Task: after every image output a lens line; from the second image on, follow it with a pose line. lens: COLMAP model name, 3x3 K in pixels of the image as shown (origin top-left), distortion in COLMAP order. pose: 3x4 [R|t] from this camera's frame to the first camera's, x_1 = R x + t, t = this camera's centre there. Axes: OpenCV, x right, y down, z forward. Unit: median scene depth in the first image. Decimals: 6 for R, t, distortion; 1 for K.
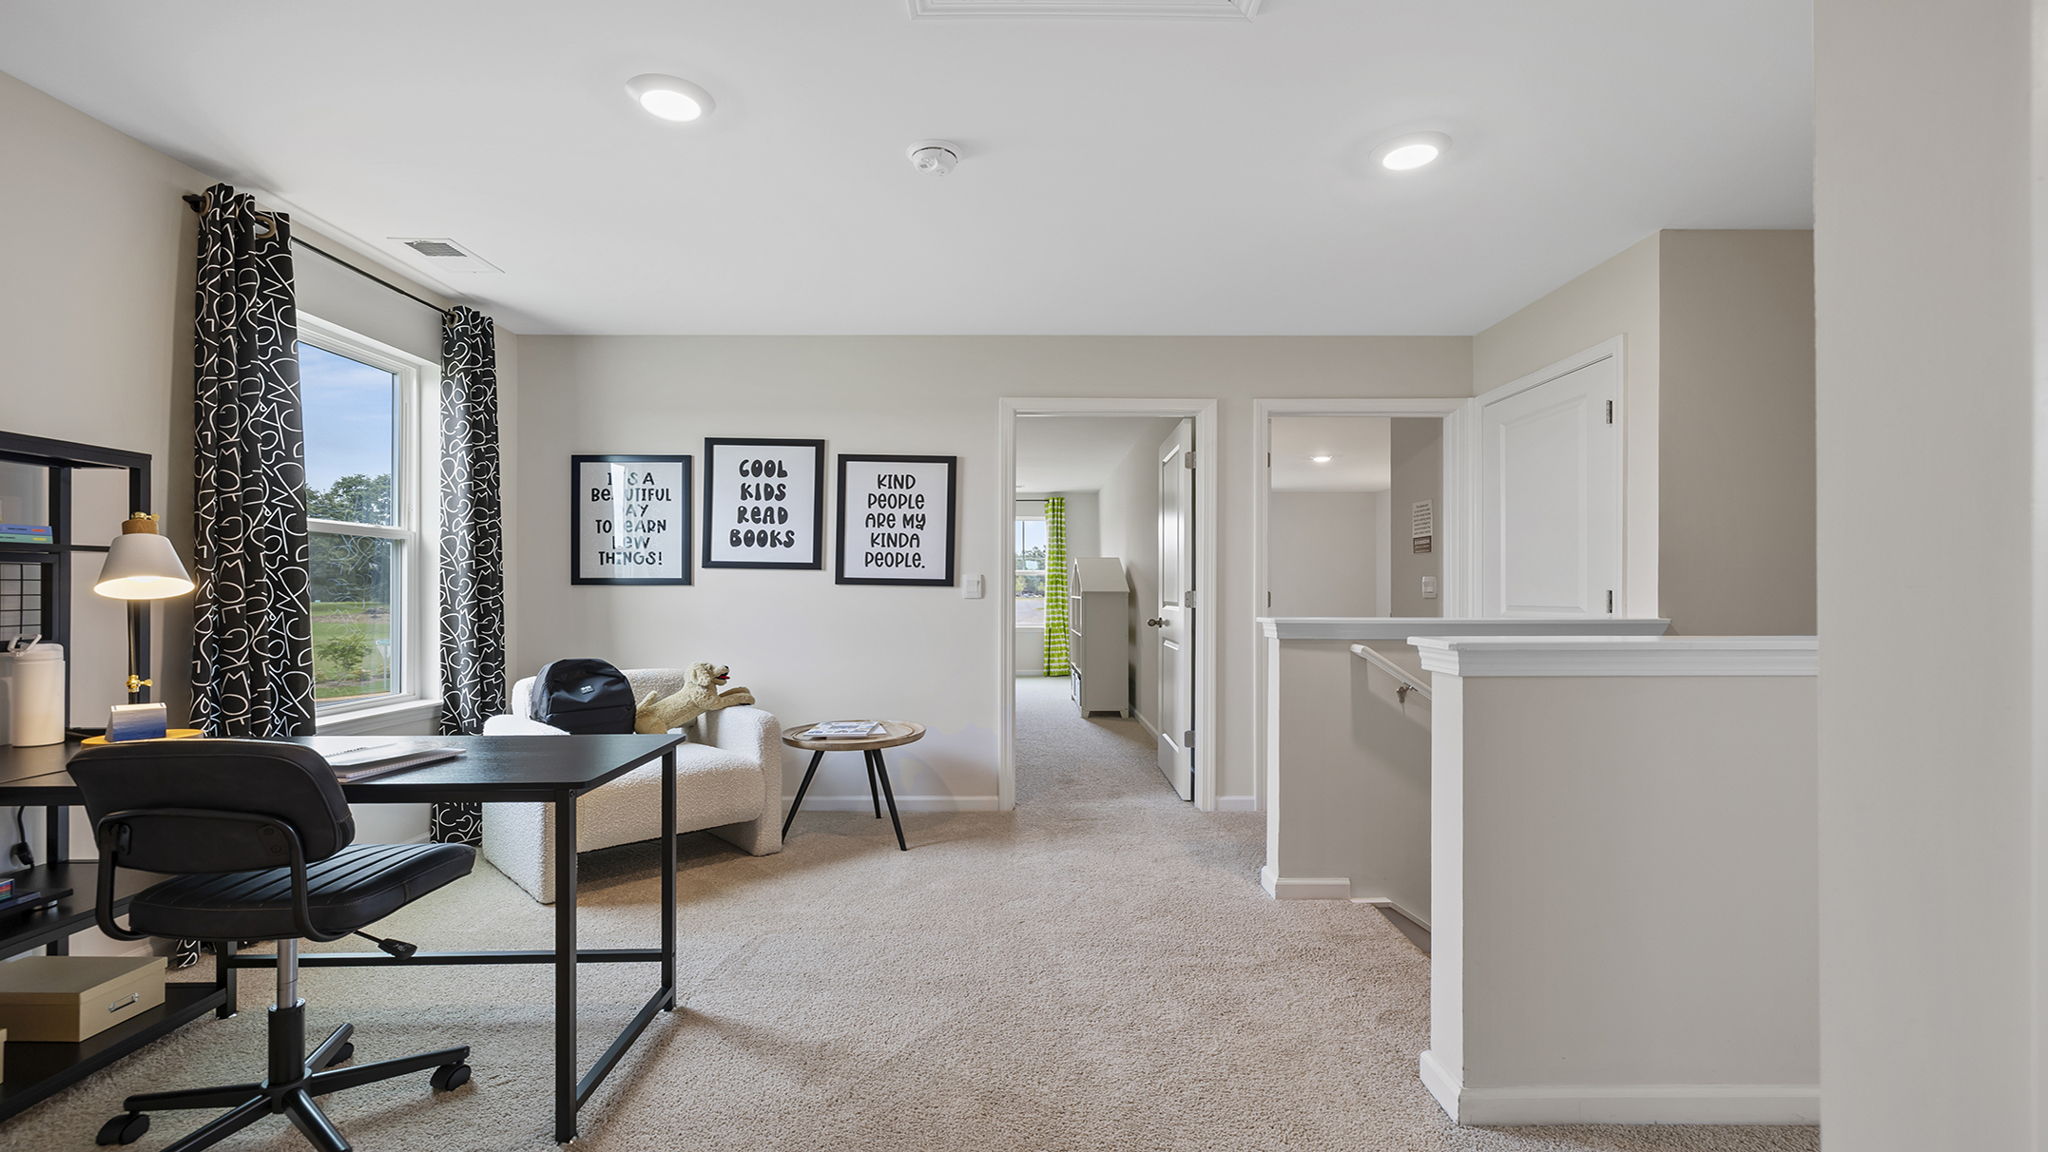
lens RADIAL K [[887.7, 0, 1025.5], [0, 887.7, 598.7], [0, 0, 1]] dist [0.003891, 0.000783]
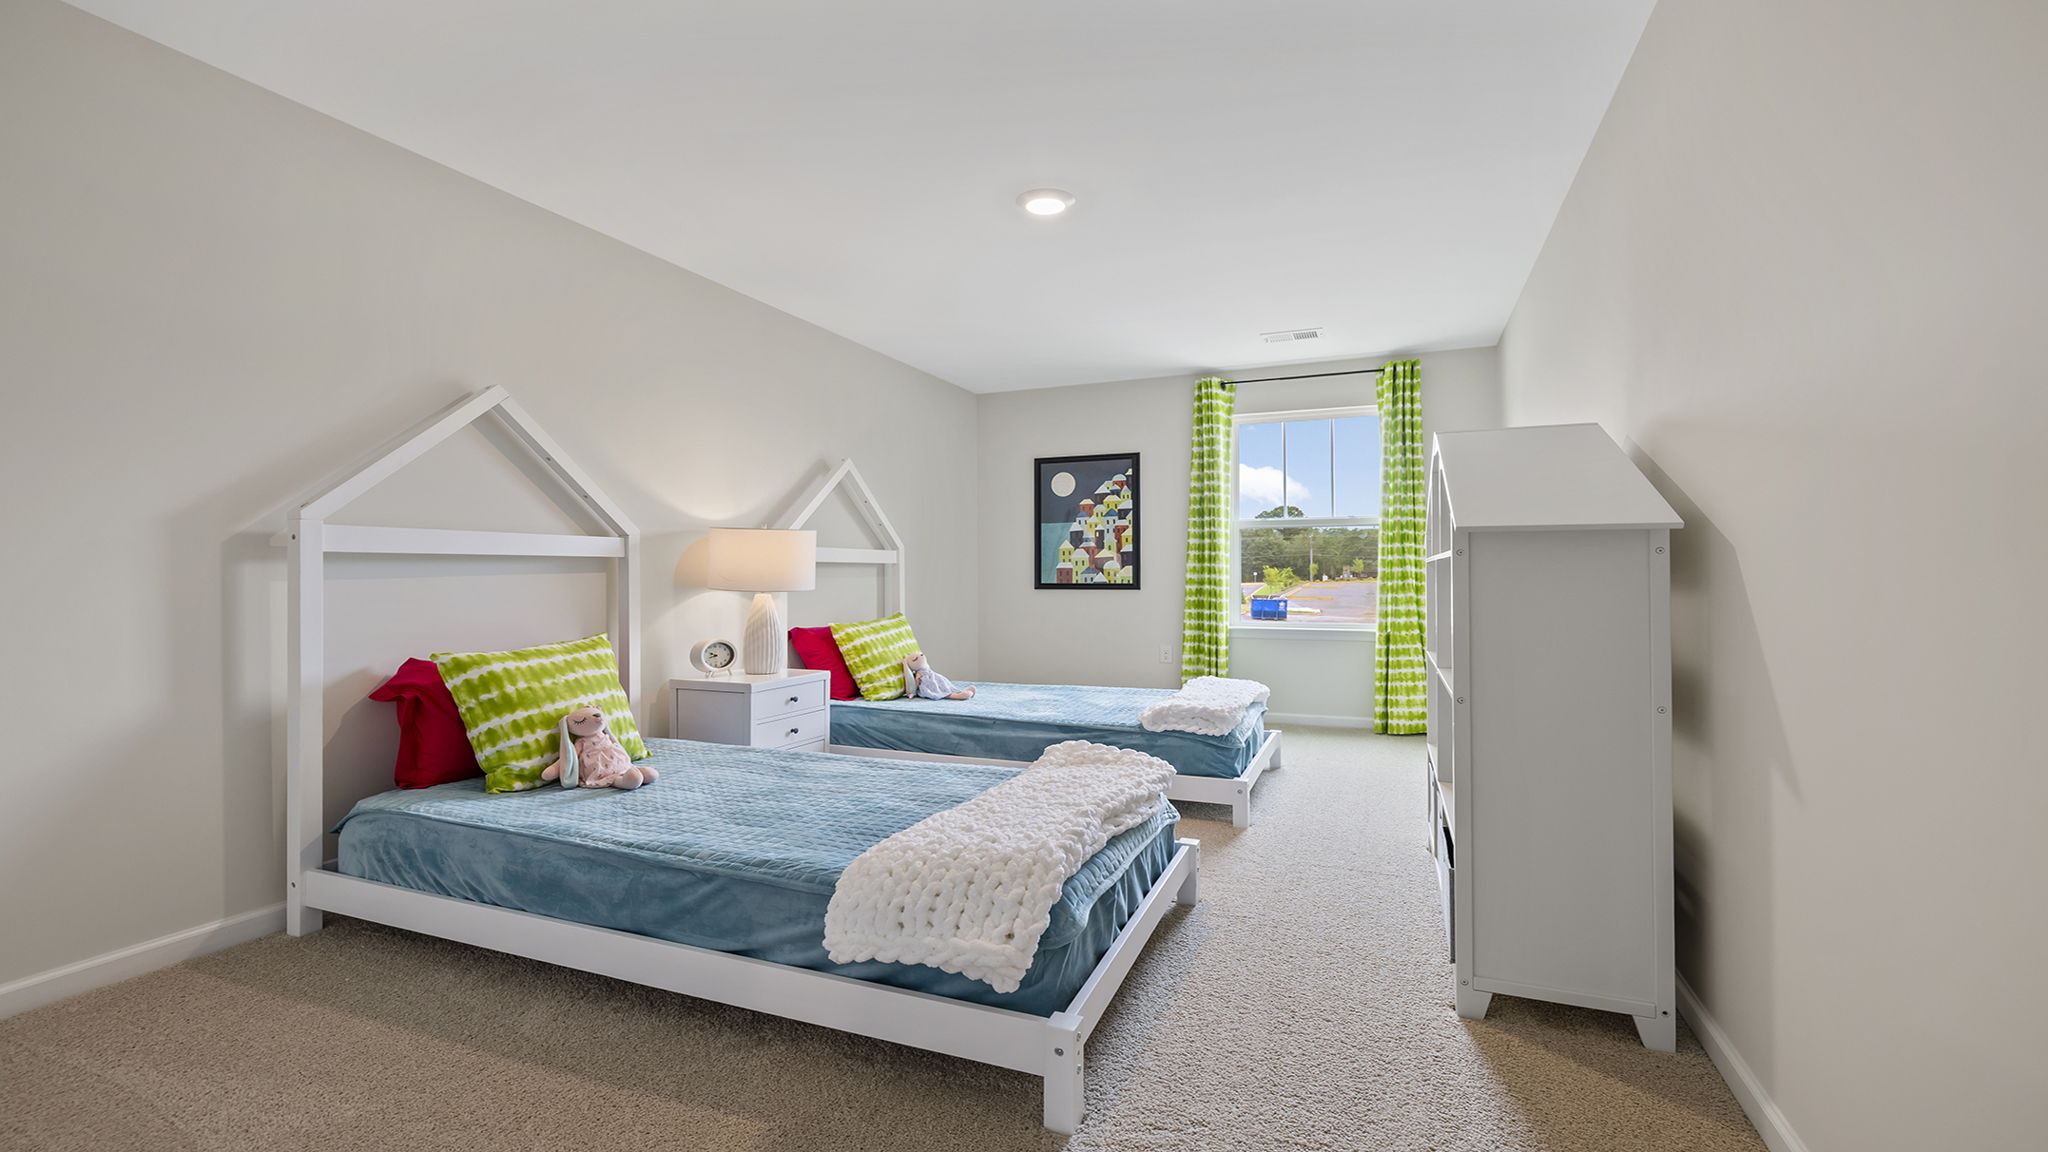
lens RADIAL K [[873.8, 0, 1018.0], [0, 873.8, 572.8], [0, 0, 1]] dist [0.000905, 0.000119]
pose [[0.917465, -0.009422, -0.397704, 0.047526], [0.004706, 0.999907, -0.012833, 0.007388], [0.397788, 0.009902, 0.917424, 0.706107]]
